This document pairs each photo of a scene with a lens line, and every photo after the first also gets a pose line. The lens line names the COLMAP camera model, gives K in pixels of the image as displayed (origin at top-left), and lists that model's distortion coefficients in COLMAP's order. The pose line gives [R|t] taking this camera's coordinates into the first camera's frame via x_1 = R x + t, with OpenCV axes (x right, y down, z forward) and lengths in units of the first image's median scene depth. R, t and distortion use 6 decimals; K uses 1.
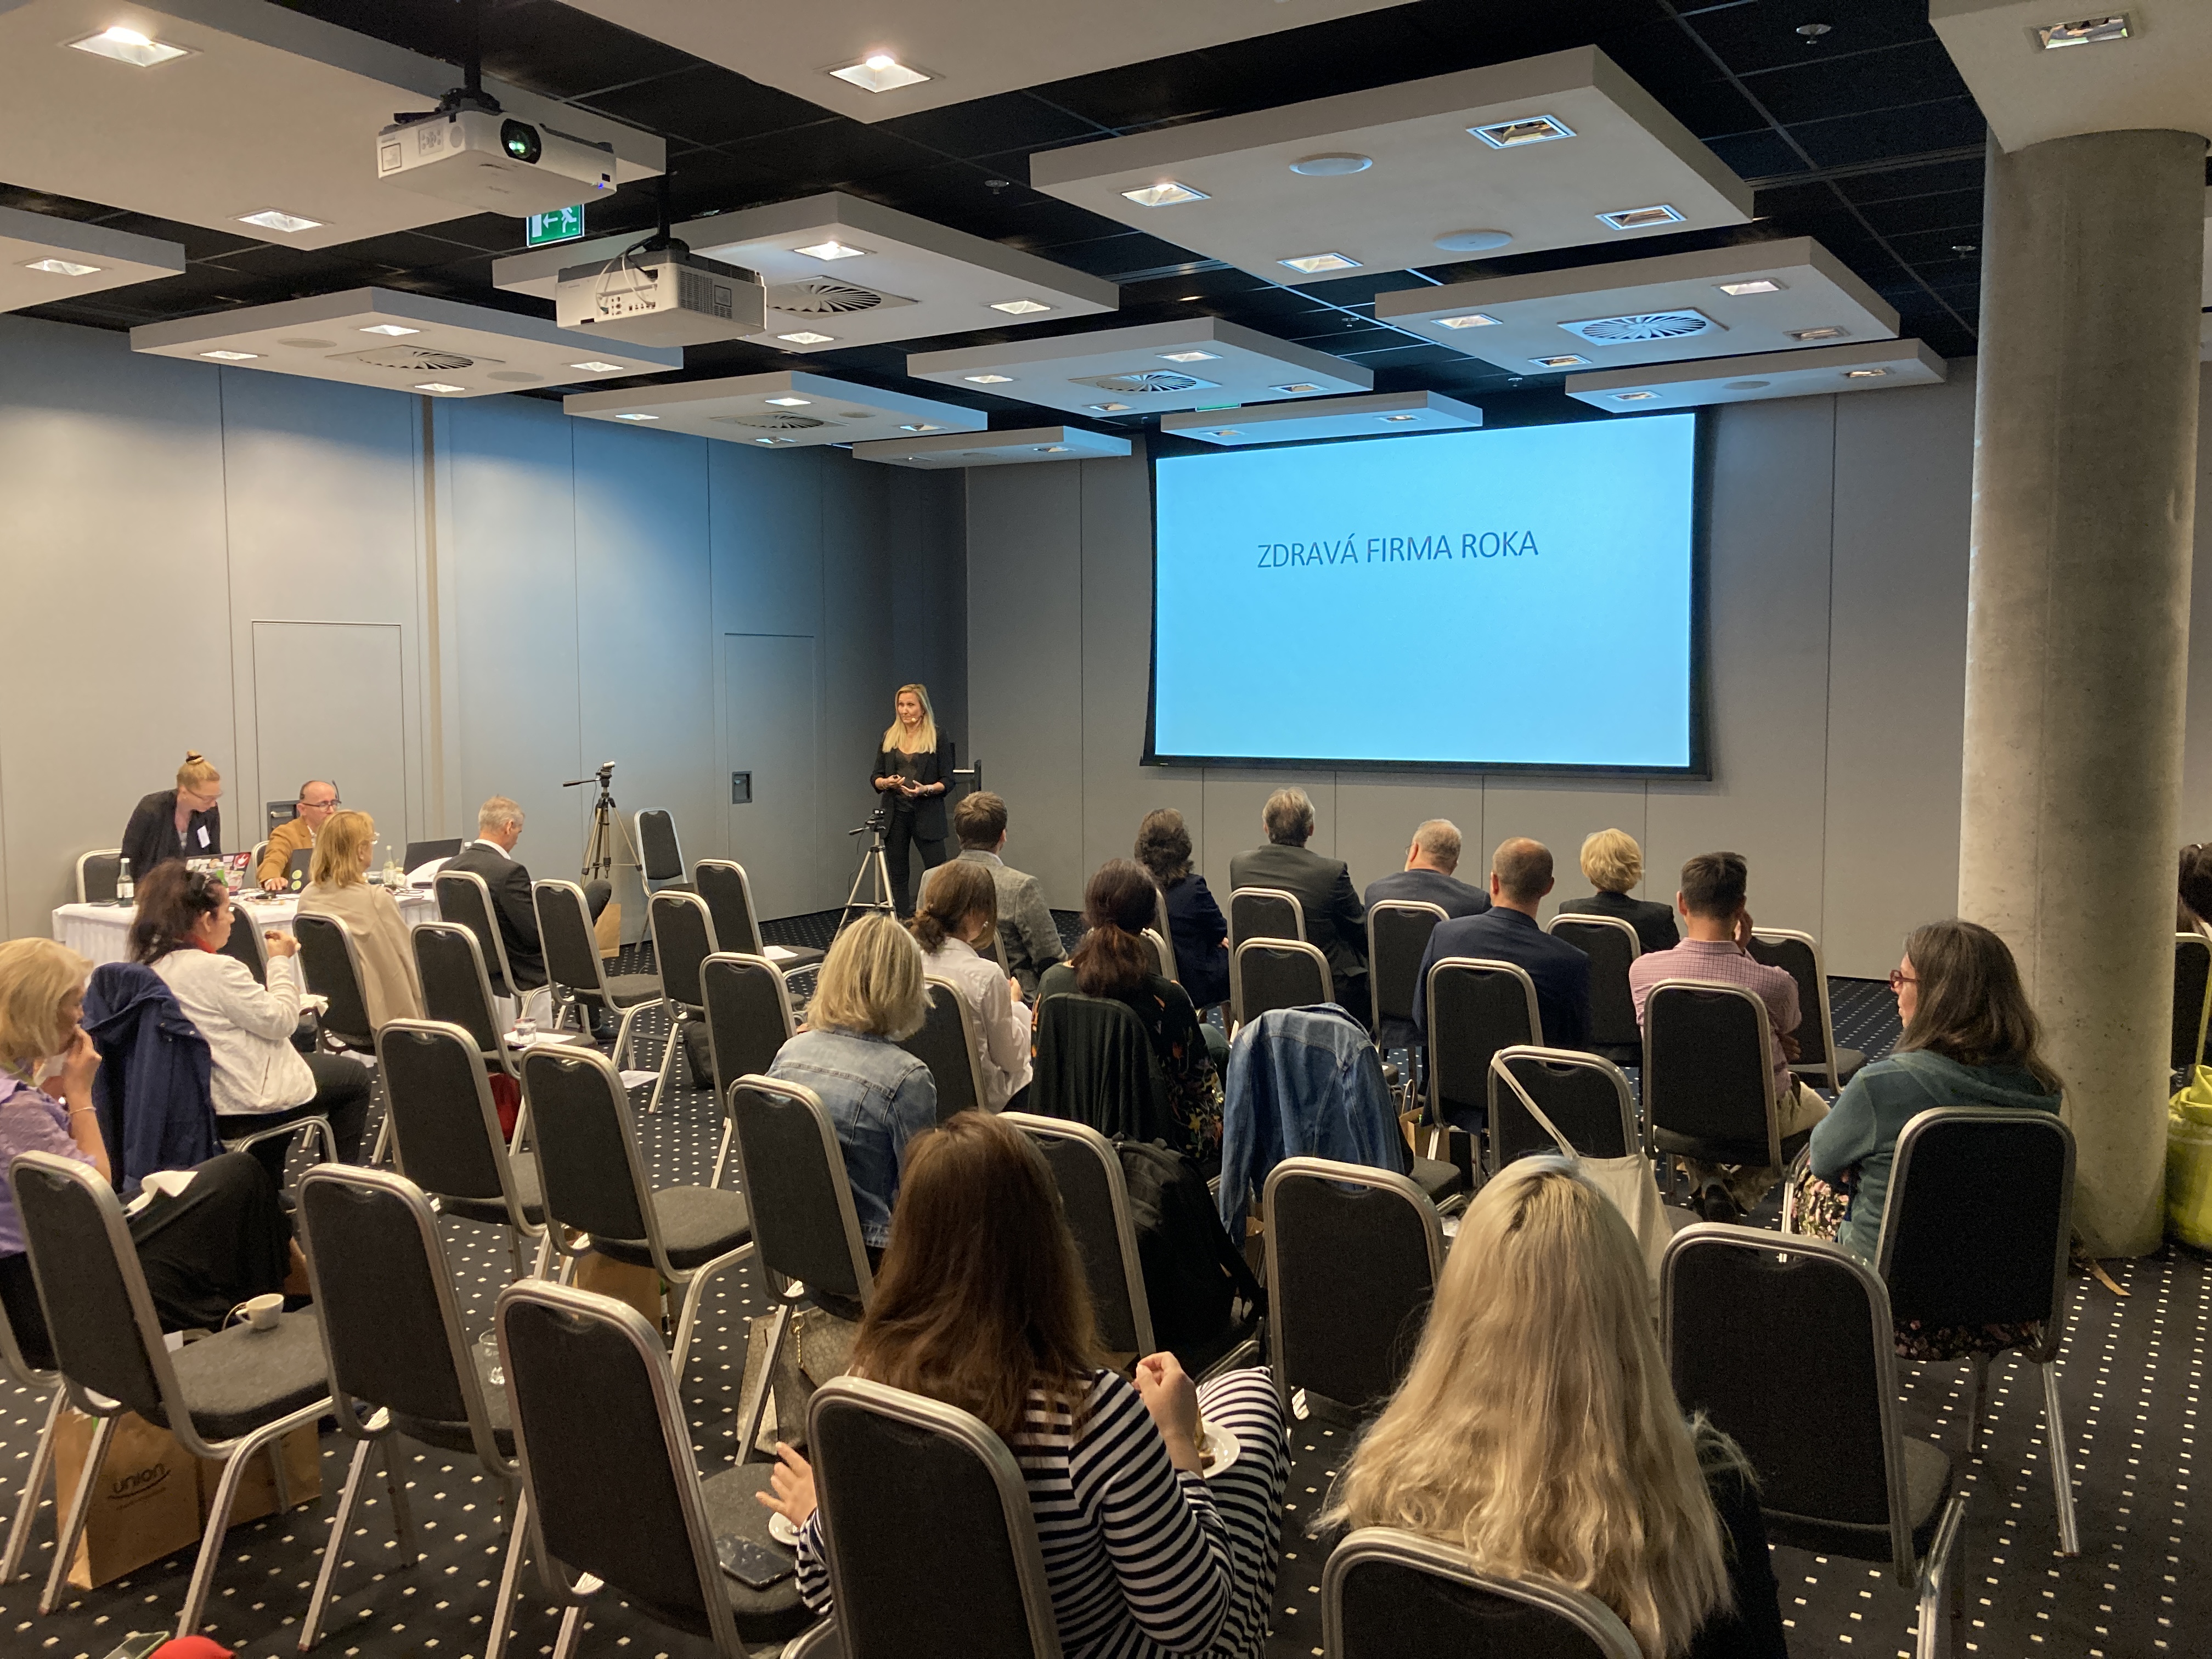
lens RADIAL K [[1769.7, 0, 1085.6], [0, 1769.7, 824.5], [0, 0, 1]] dist [0.033027, -0.014129]
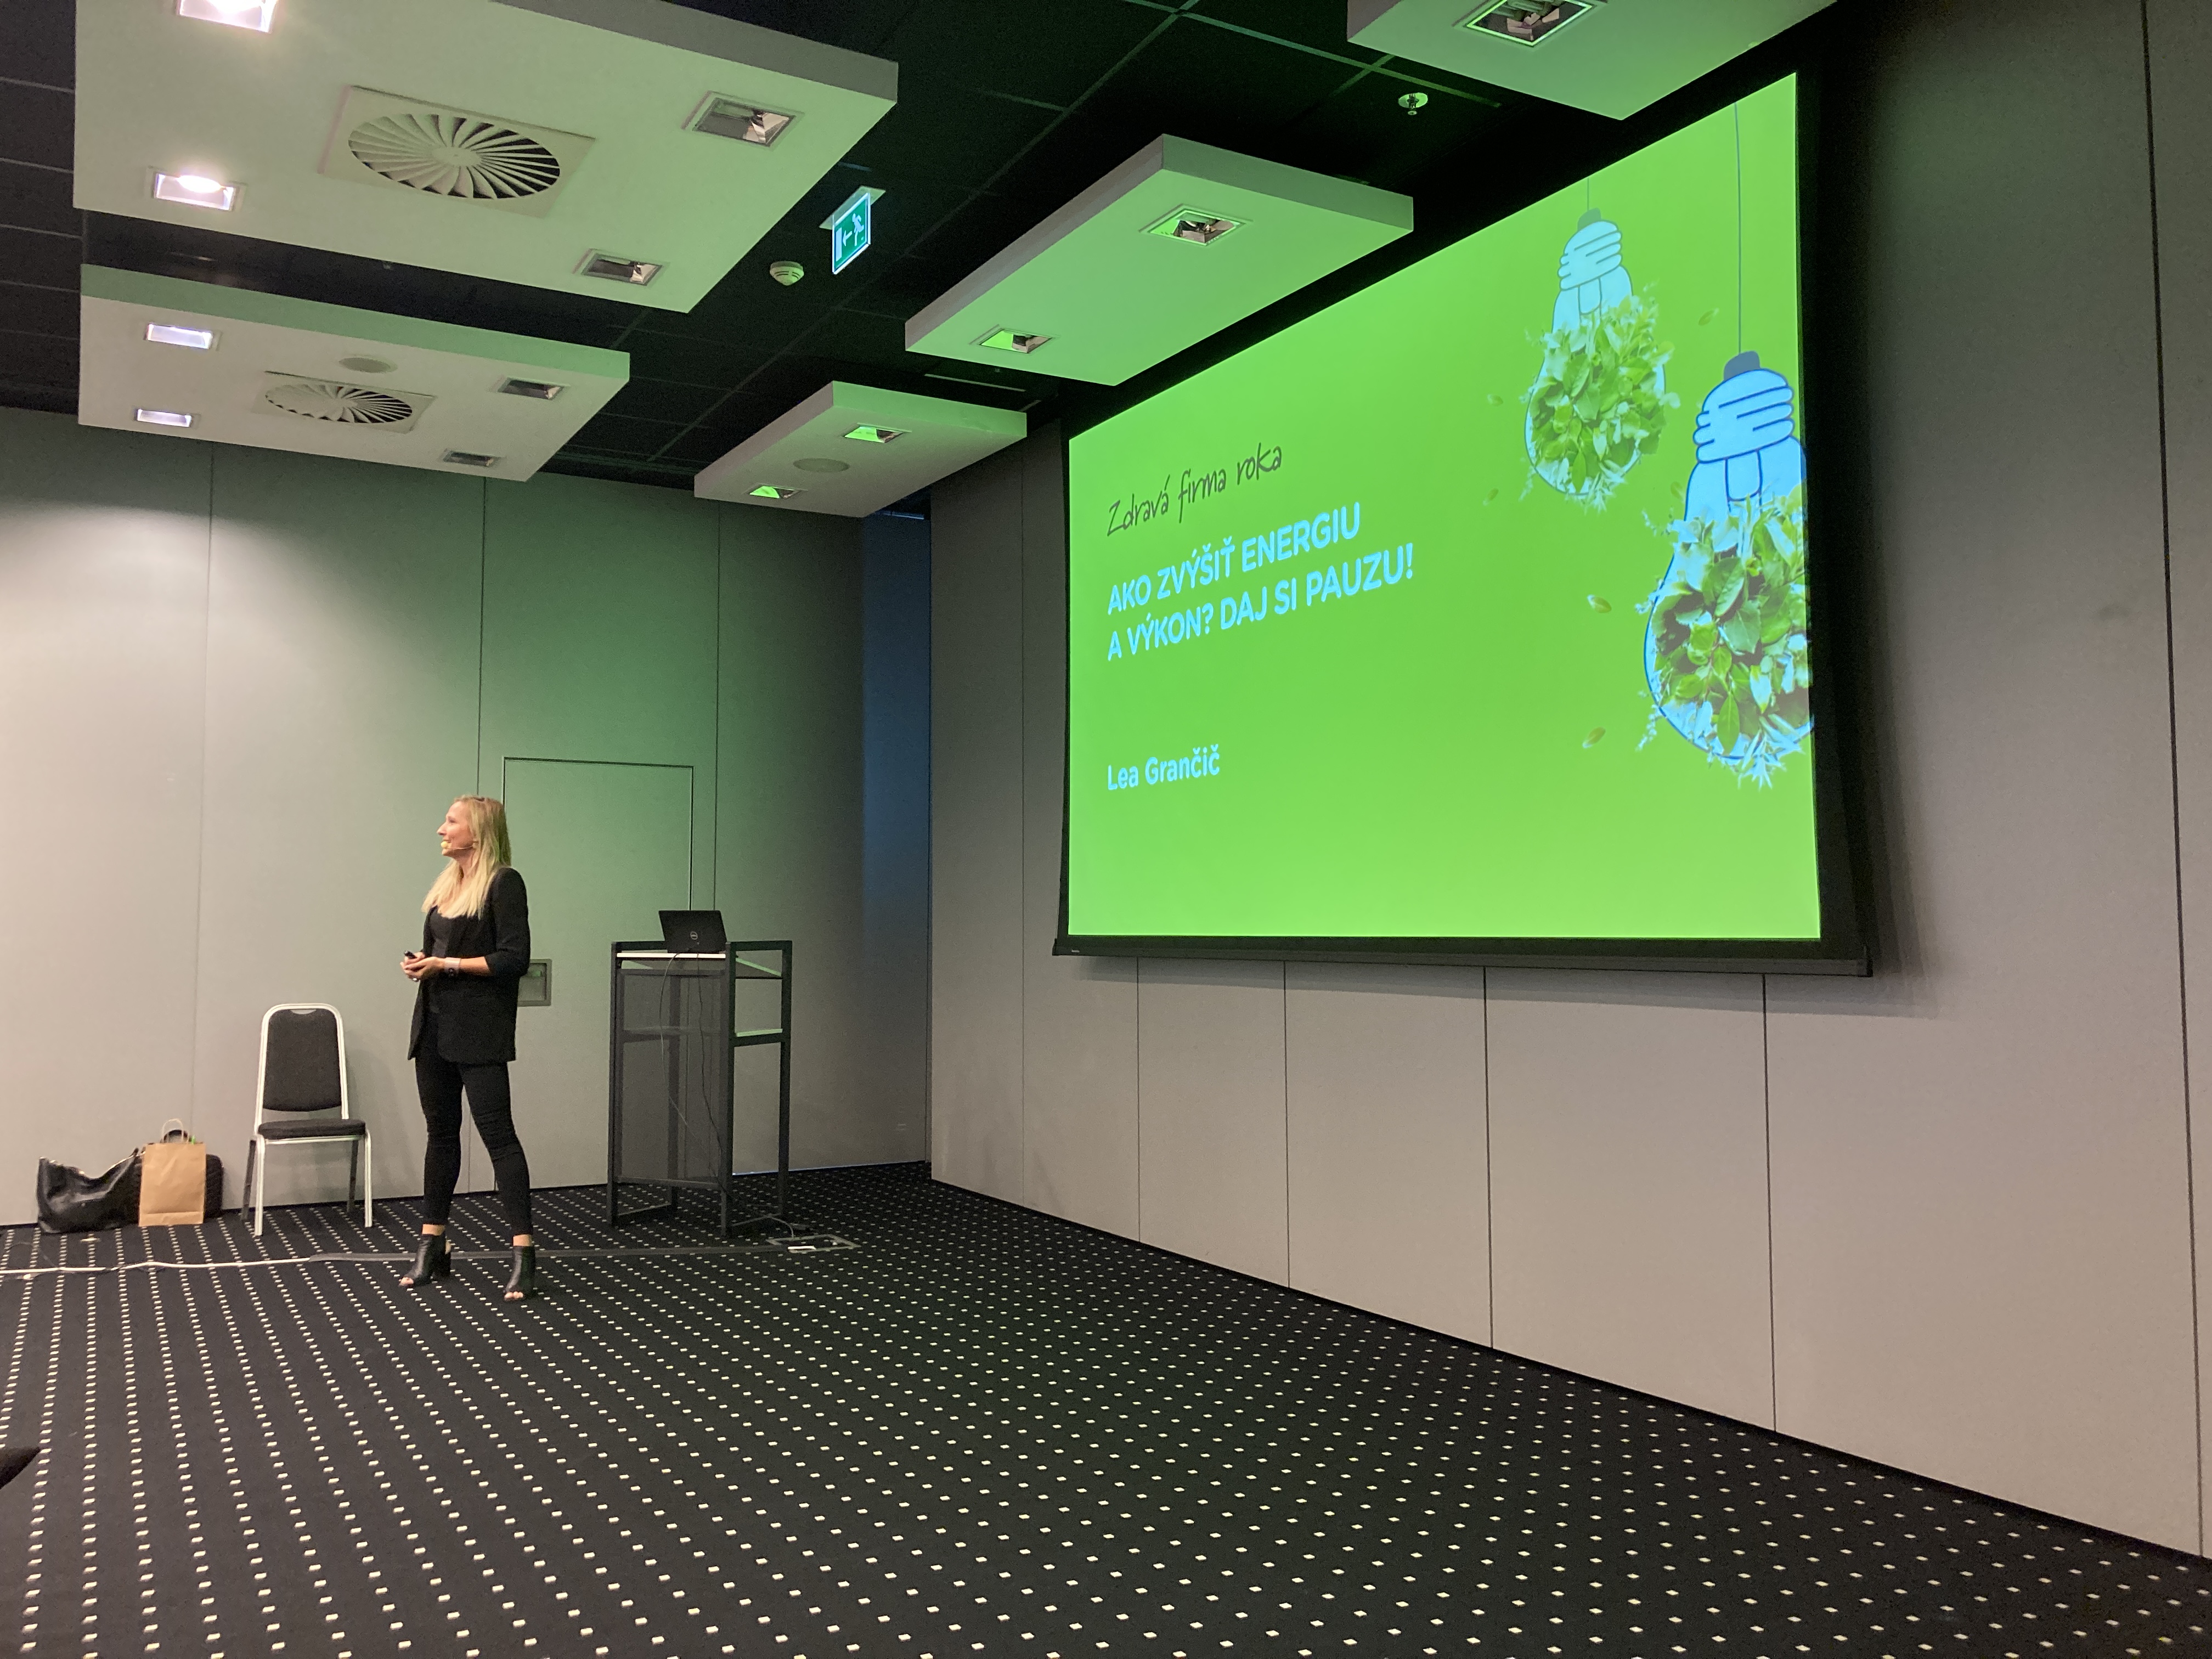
lens RADIAL K [[1766.9, 0, 1091.4], [0, 1766.9, 808.4], [0, 0, 1]] dist [0.010686, 0.003263]
pose [[0.890277, -0.027429, -0.454592, 0.663789], [-0.039656, 0.989724, -0.137381, -0.003170], [0.453689, 0.140334, 0.880041, 1.044589]]
